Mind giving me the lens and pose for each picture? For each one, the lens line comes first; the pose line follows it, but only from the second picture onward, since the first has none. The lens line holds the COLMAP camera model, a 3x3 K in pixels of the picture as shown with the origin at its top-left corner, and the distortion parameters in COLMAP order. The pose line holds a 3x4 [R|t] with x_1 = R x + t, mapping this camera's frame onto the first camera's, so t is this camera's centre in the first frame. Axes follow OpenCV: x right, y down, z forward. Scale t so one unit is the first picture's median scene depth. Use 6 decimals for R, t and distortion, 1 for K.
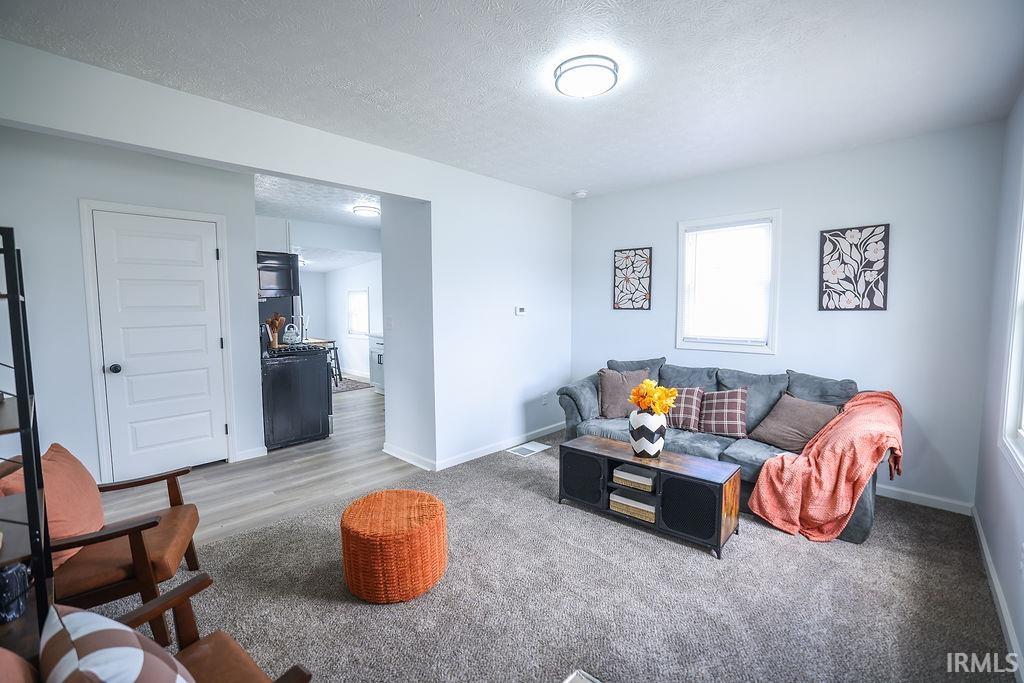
lens RADIAL K [[437.8, 0, 506.8], [0, 437.8, 337.4], [0, 0, 1]] dist [-0.049649, 0.019404]
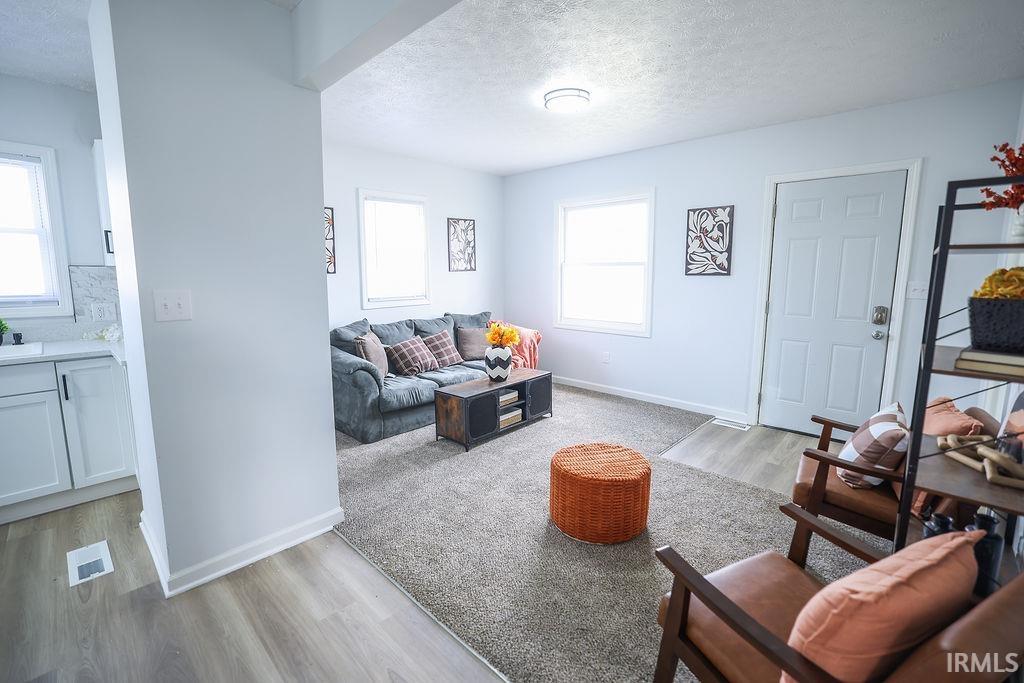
lens RADIAL K [[437.8, 0, 506.8], [0, 437.8, 337.4], [0, 0, 1]] dist [-0.049649, 0.019404]
pose [[0.021023, -0.149230, 0.988579, -0.855300], [0.081805, 0.985739, 0.147062, -0.045608], [-0.996427, 0.077779, 0.032931, 0.800786]]
